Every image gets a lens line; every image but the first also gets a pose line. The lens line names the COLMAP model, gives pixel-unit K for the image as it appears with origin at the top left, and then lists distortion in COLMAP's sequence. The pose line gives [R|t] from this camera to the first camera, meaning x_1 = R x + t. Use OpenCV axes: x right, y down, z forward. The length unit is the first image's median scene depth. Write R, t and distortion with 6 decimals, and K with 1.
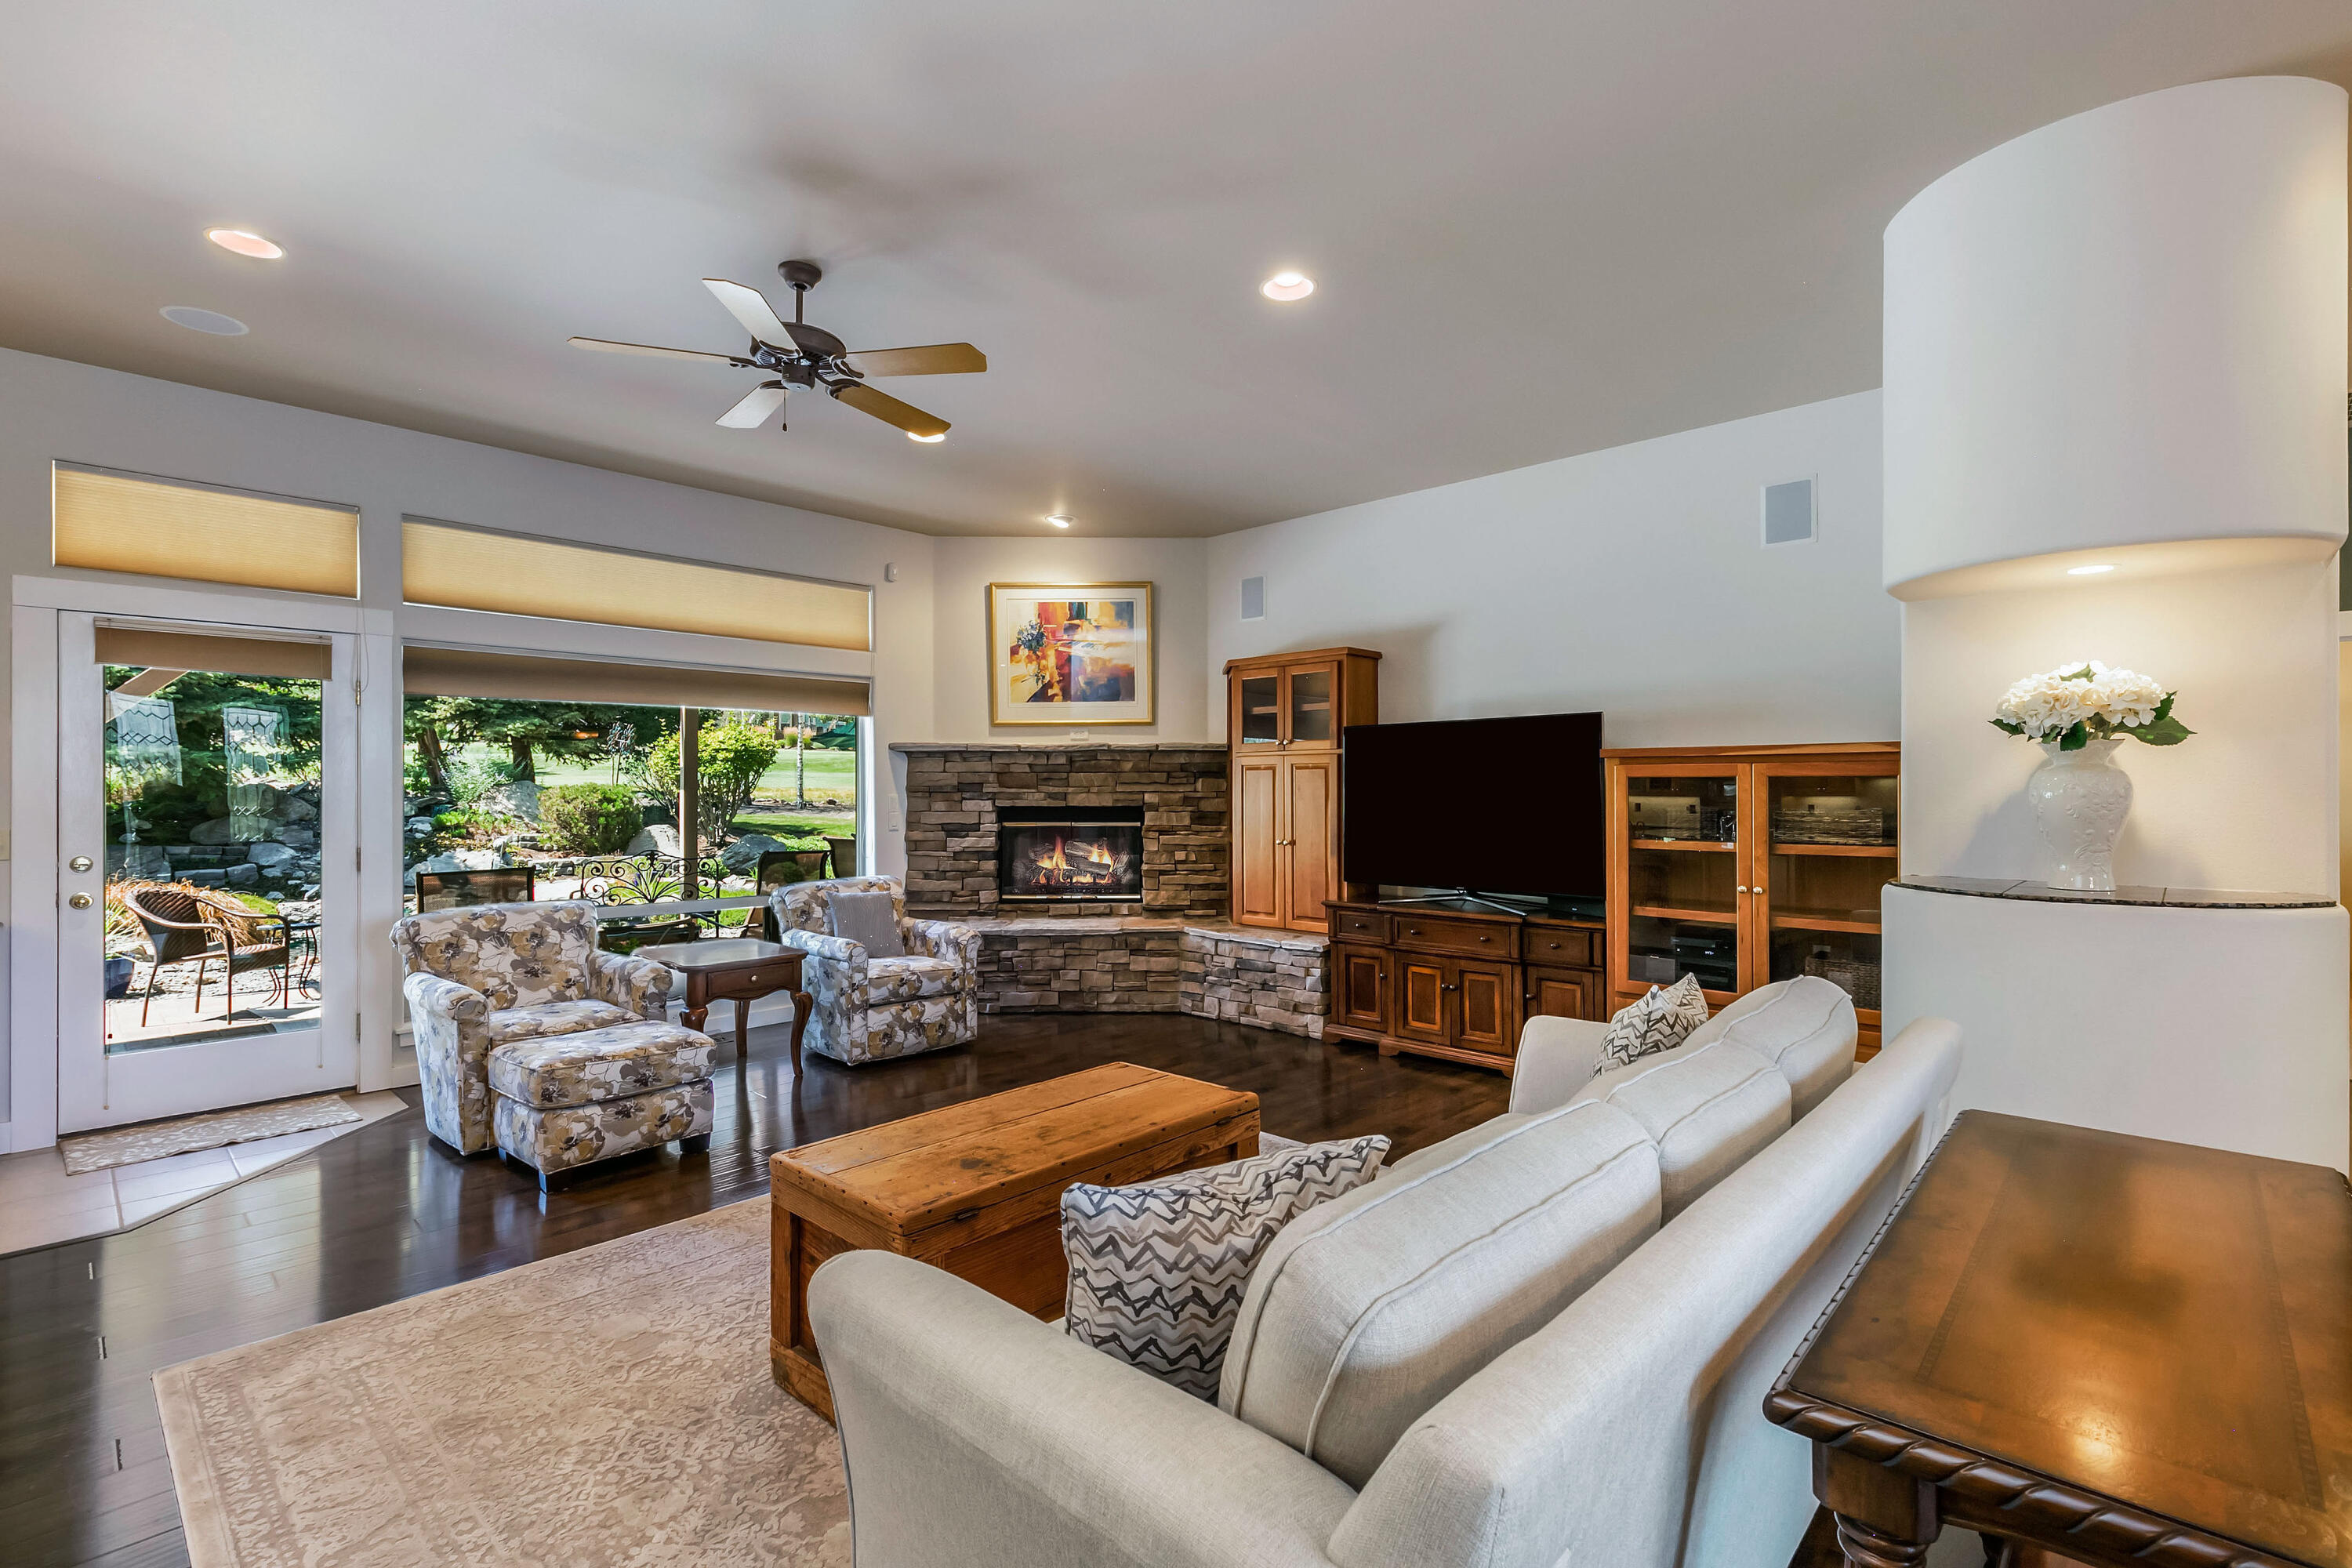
lens RADIAL K [[1078.5, 0, 1162.8], [0, 1078.5, 770.2], [0, 0, 1]] dist [-0.001591, -0.000207]
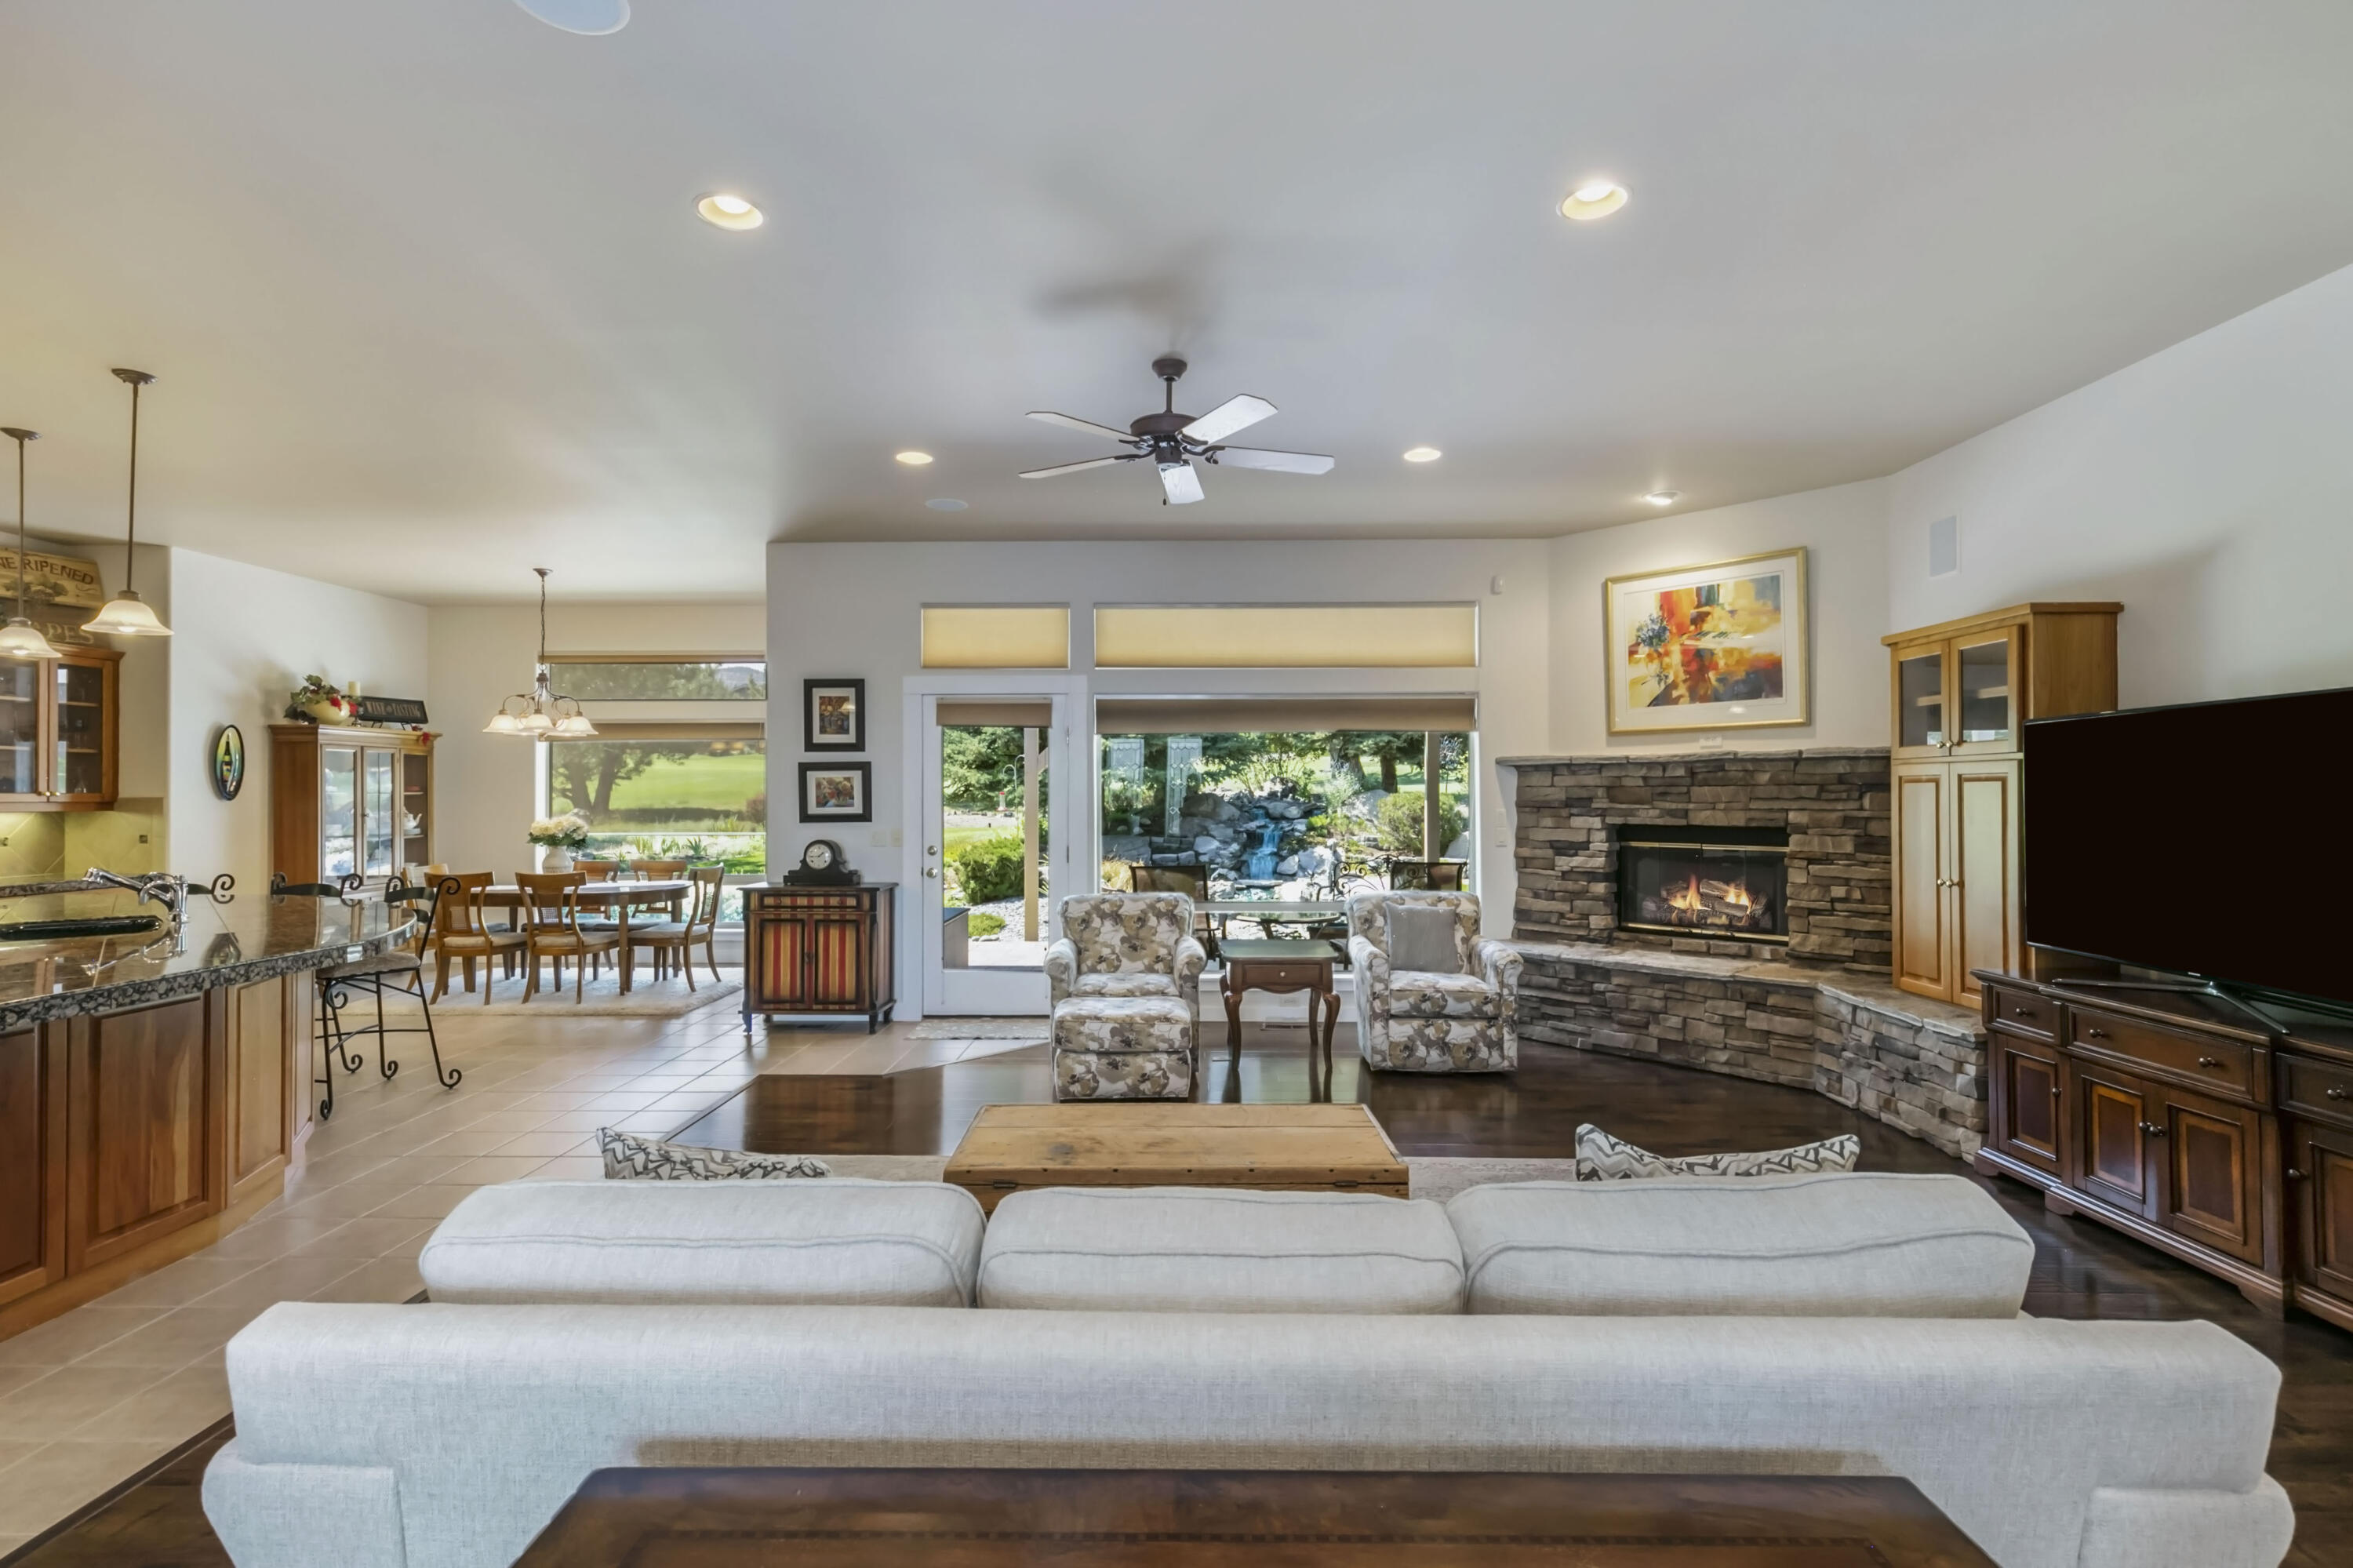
lens RADIAL K [[1079.0, 0, 1198.5], [0, 1079.0, 766.8], [0, 0, 1]] dist [-0.001591, -0.000207]
pose [[0.664821, -0.017583, -0.746796, 0.315100], [0.013810, 0.999841, -0.011246, -0.009559], [0.746875, -0.002836, 0.664958, 0.143151]]
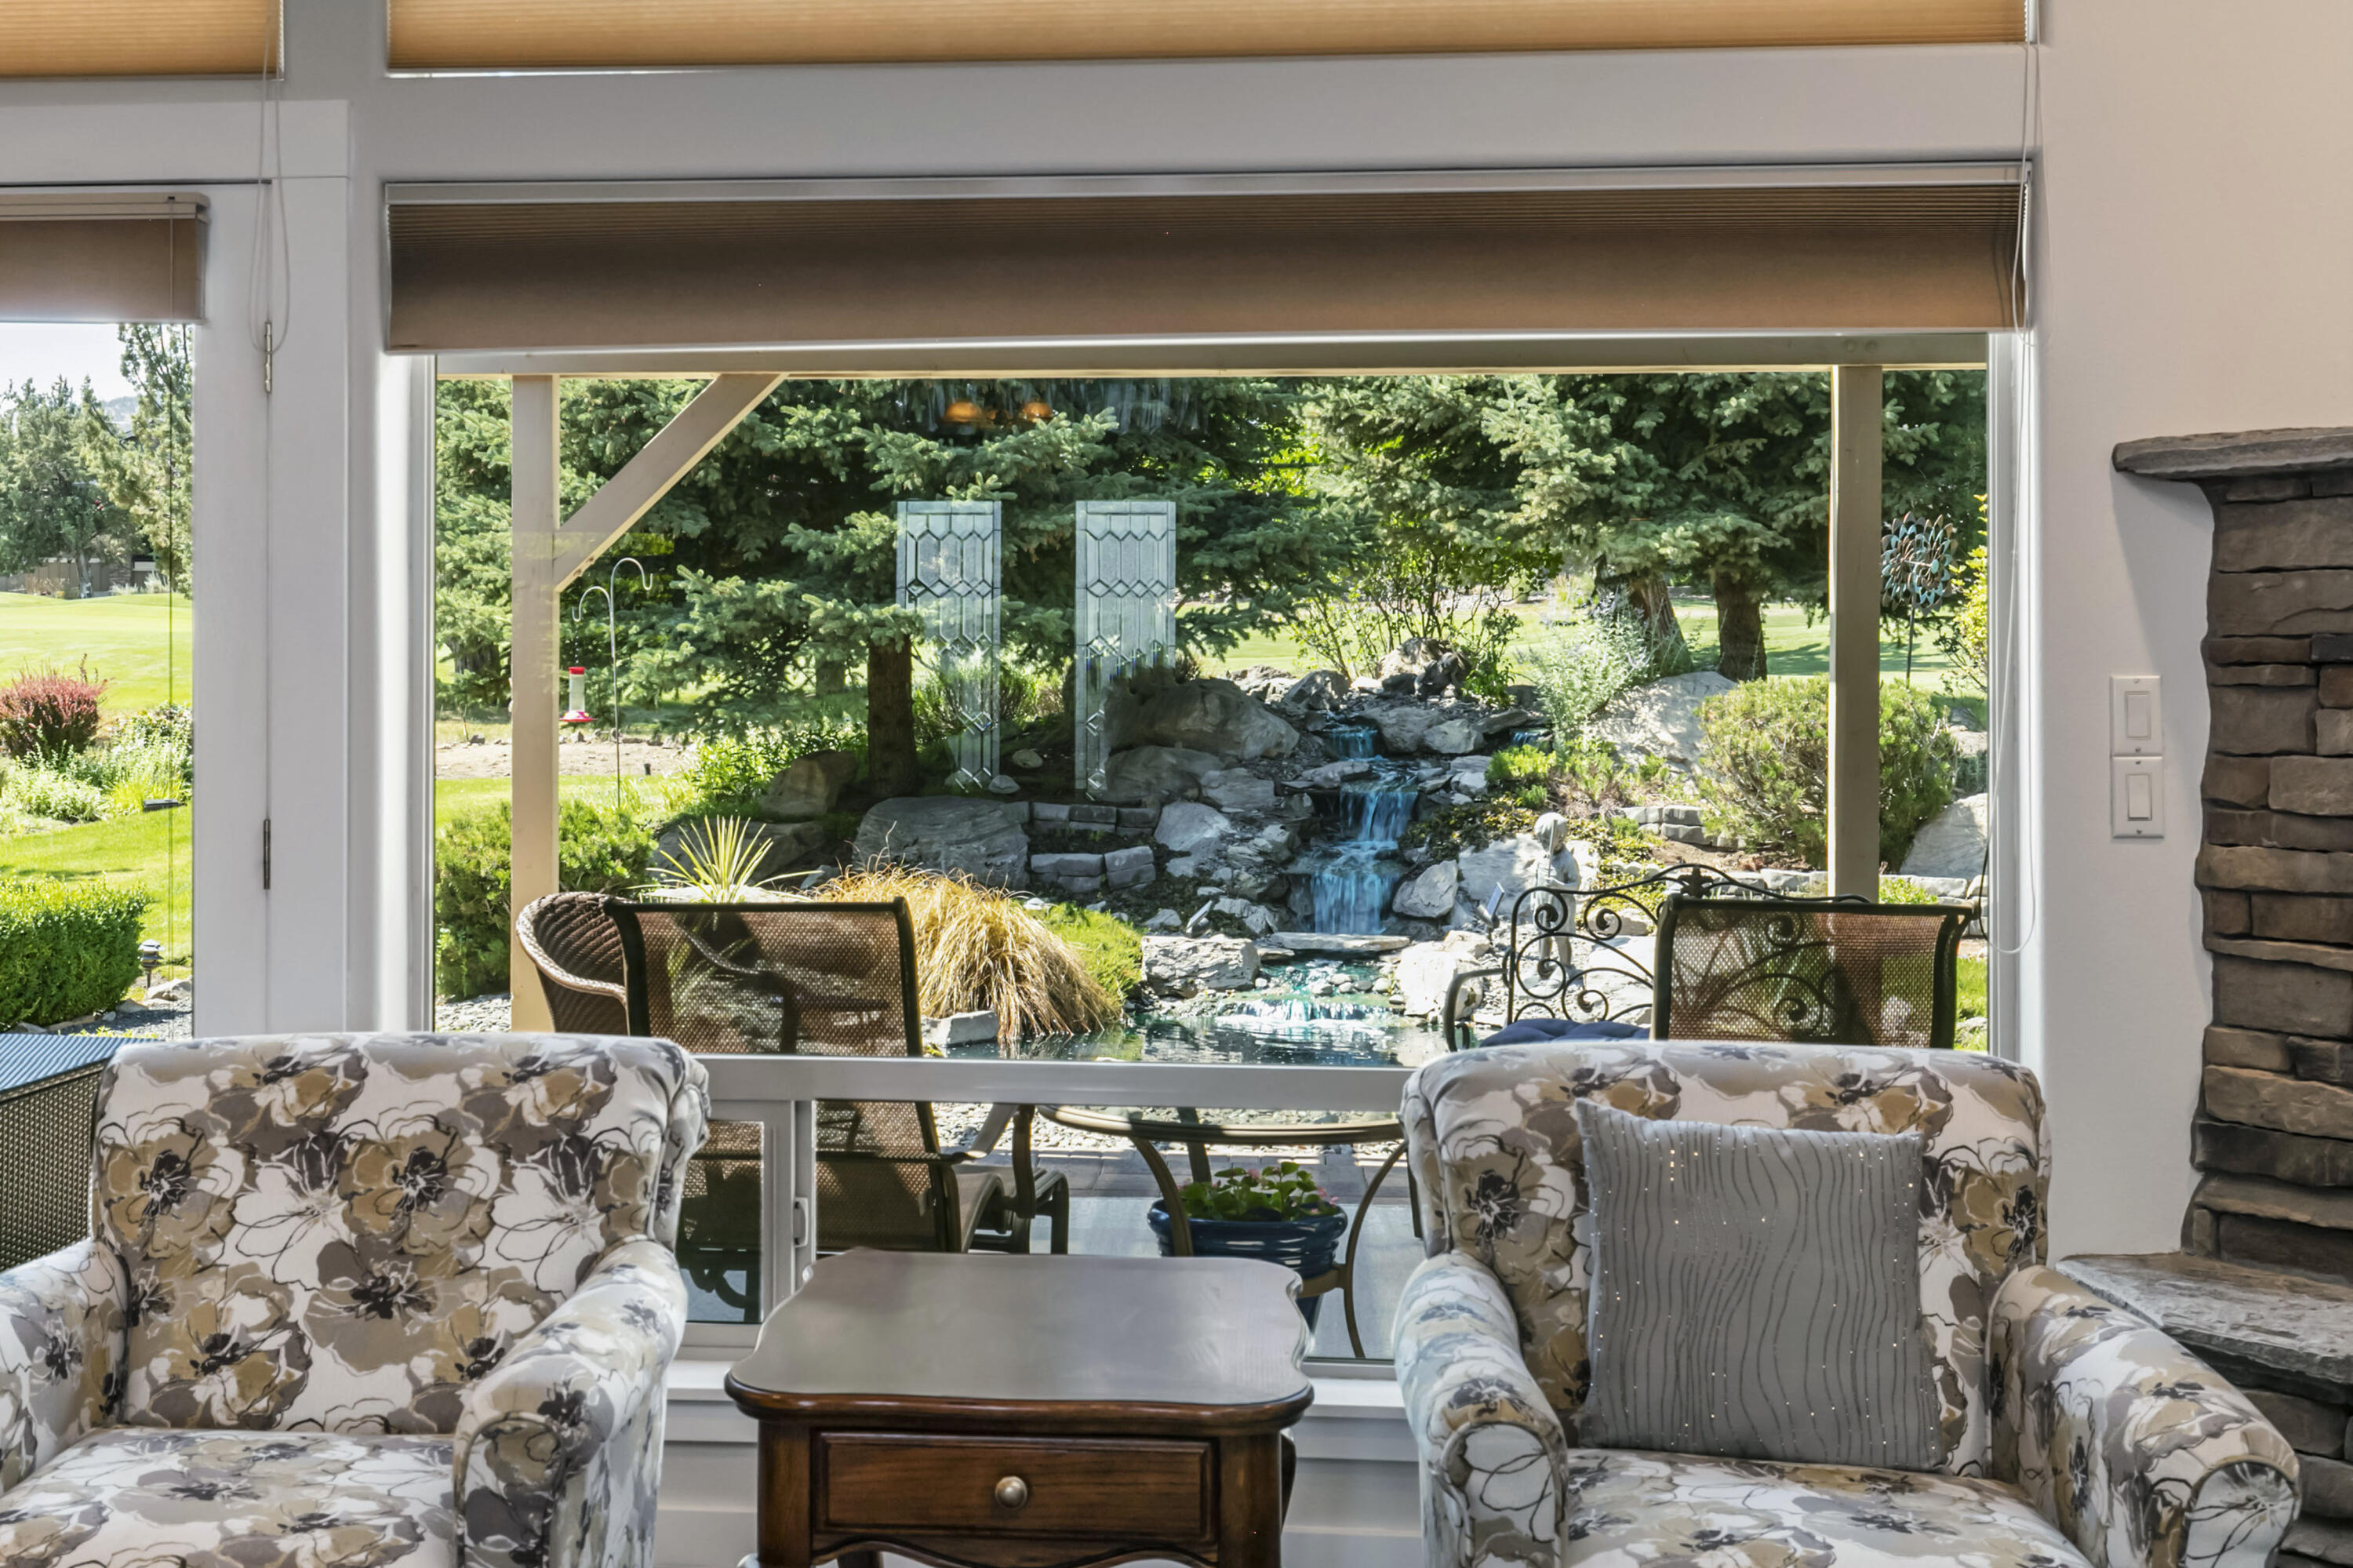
lens RADIAL K [[2492.8, 0, 1207.5], [0, 2492.8, 678.1], [0, 0, 1]] dist [0.003297, 0.000000]
pose [[0.626832, -0.004421, -0.779142, 0.027789], [0.005851, 0.999982, -0.000967, 0.023785], [0.779133, -0.003952, 0.626847, 0.555090]]
